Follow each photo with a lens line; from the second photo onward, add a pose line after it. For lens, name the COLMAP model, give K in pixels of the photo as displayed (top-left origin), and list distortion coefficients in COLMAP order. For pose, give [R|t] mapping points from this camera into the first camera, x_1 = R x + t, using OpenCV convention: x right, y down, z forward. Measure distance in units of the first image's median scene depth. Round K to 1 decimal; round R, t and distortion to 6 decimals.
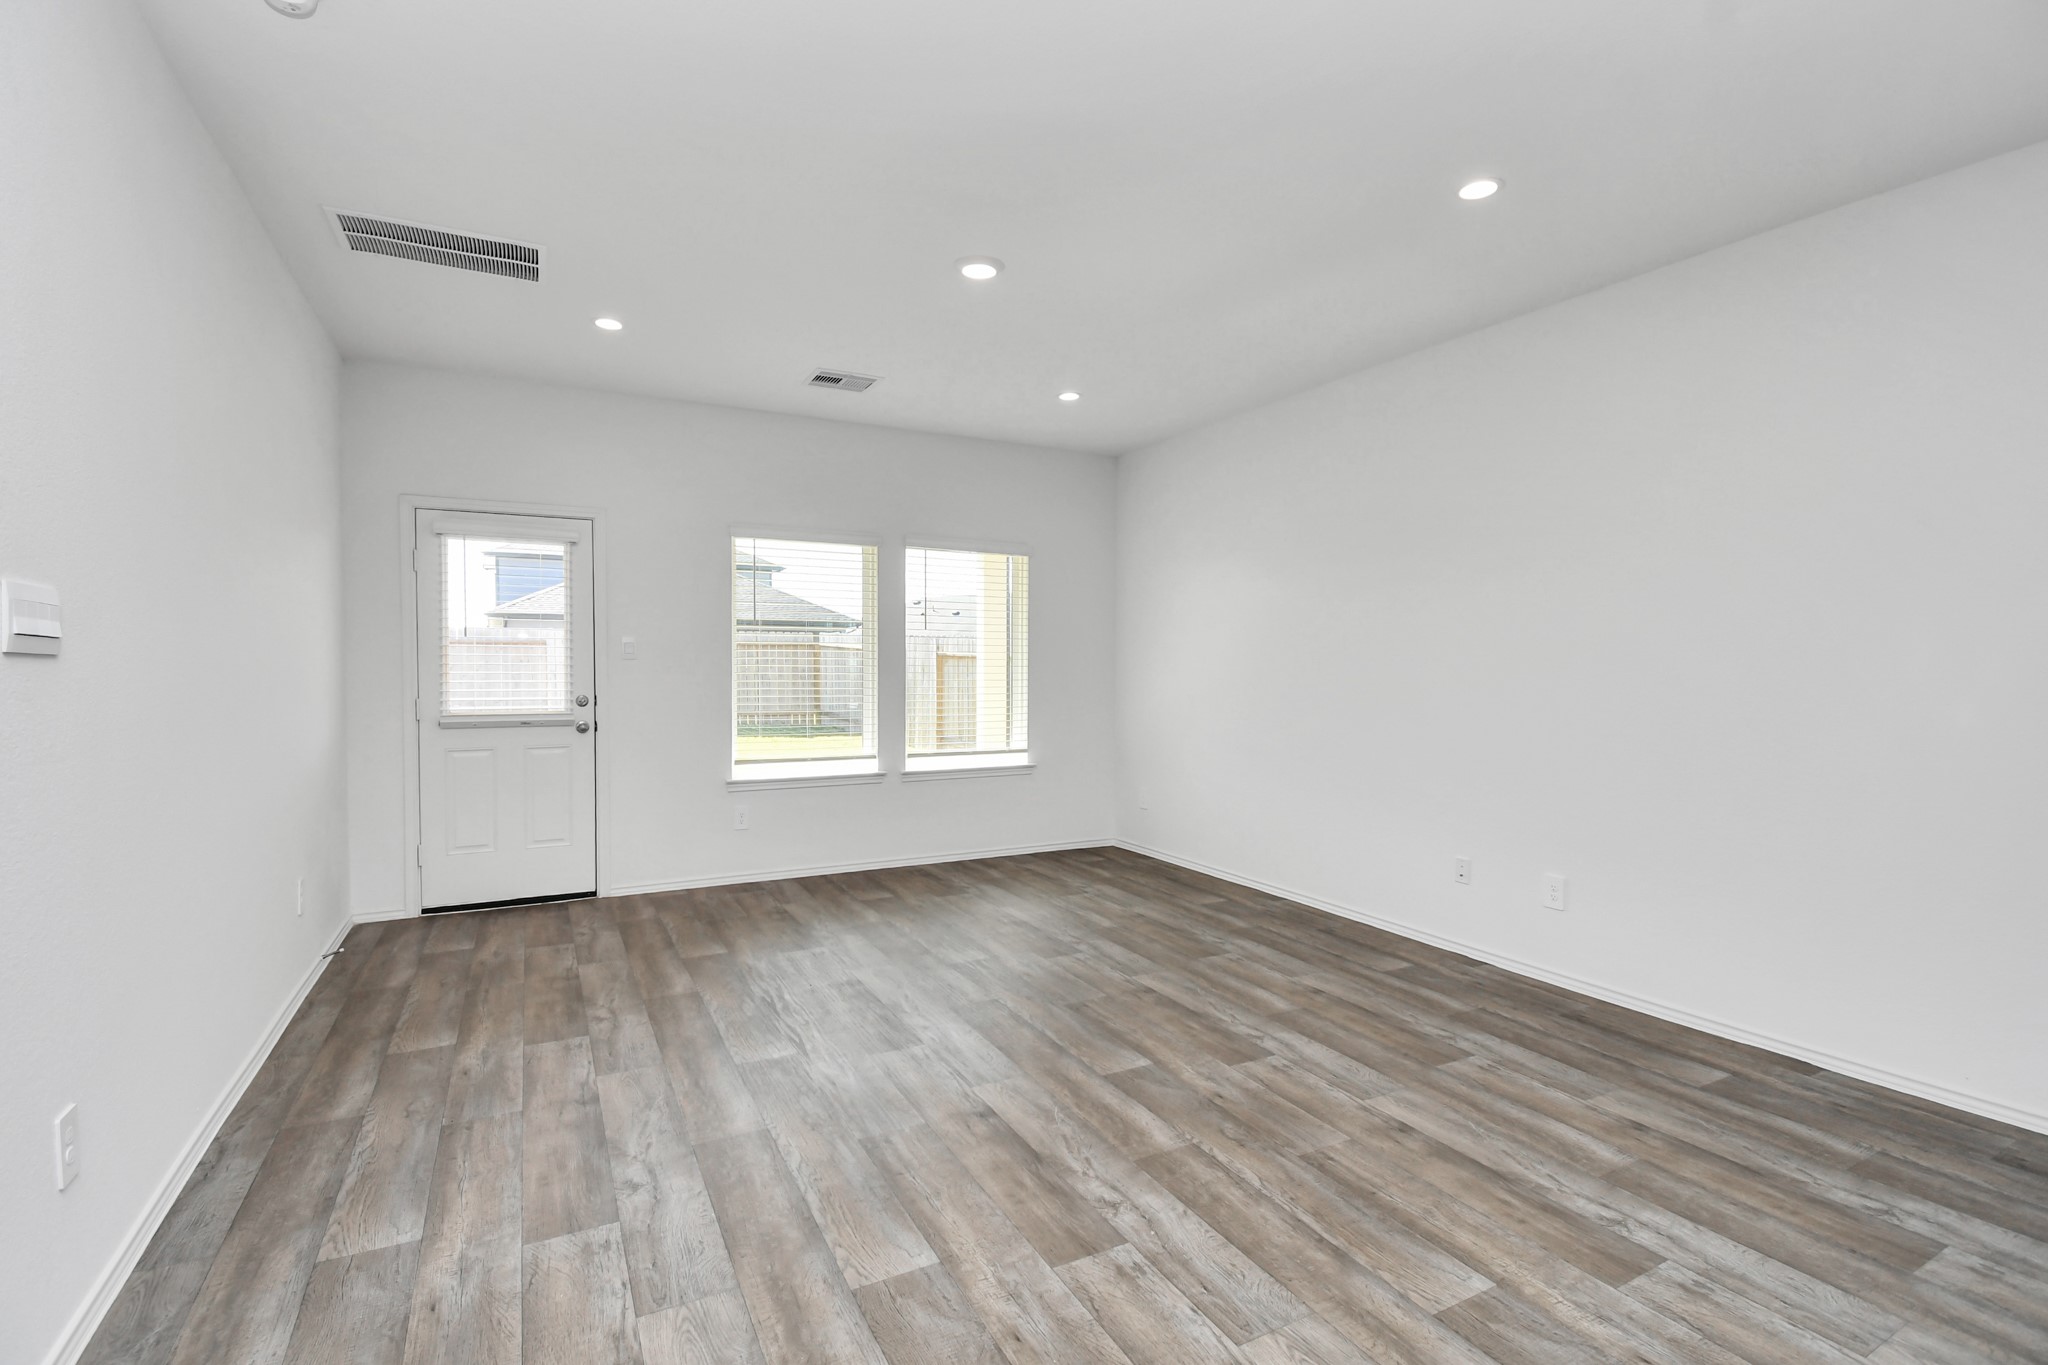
lens RADIAL K [[928.0, 0, 1024.0], [0, 928.0, 682.5], [0, 0, 1]] dist [0.034499, -0.030885]
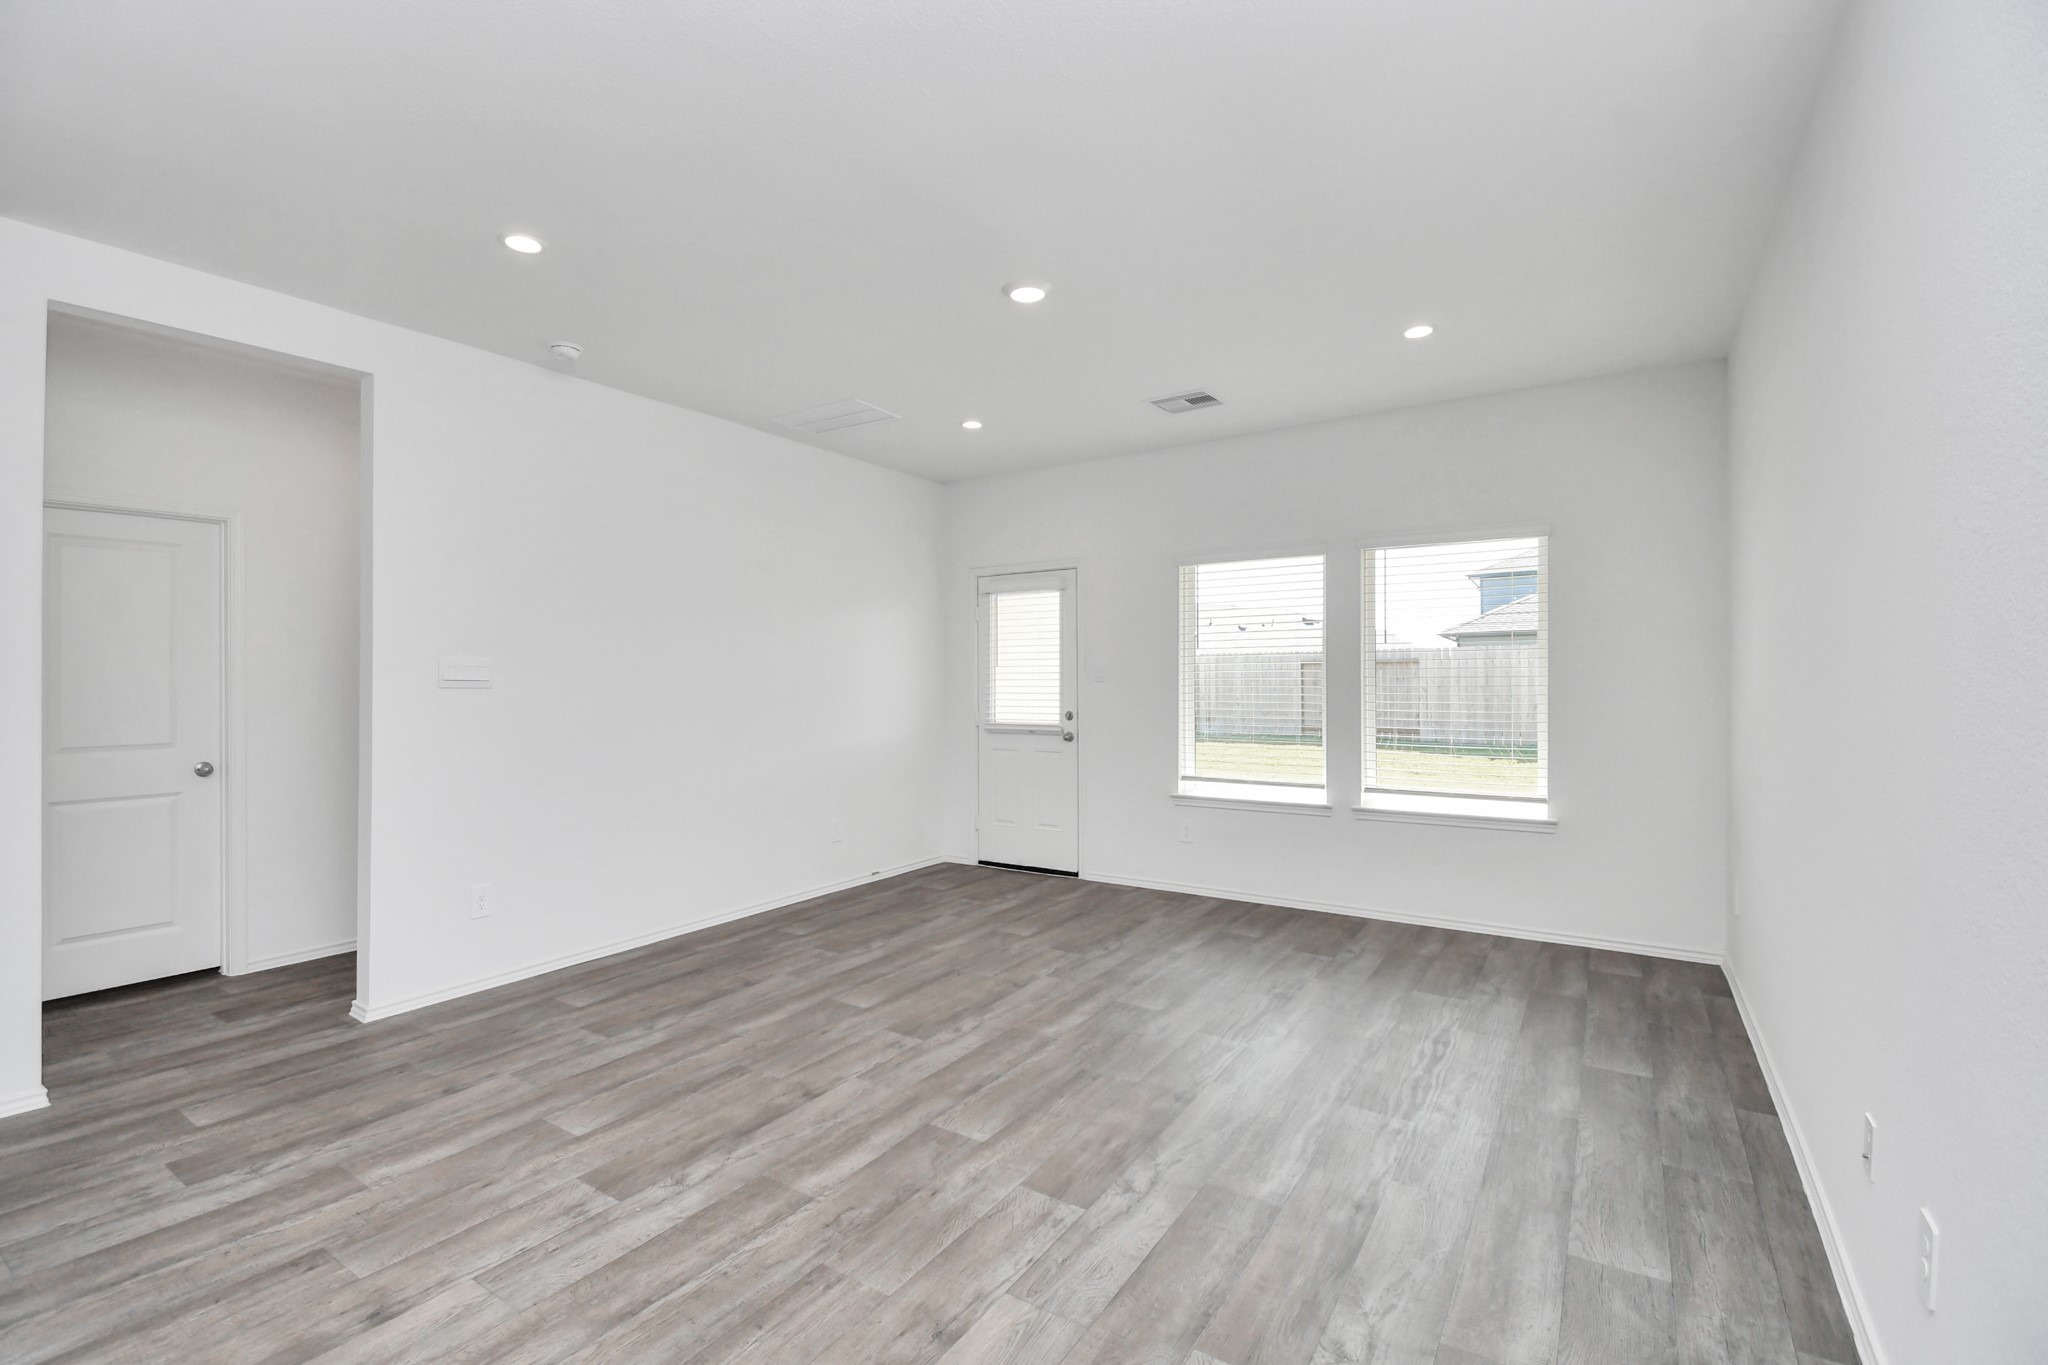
lens RADIAL K [[909.4, 0, 1018.8], [0, 909.4, 681.0], [0, 0, 1]] dist [0.001804, -0.000741]
pose [[0.484494, -0.005613, -0.874777, 0.559073], [-0.010318, 0.999873, -0.012130, -0.010503], [0.874734, 0.014903, 0.484374, 0.373285]]
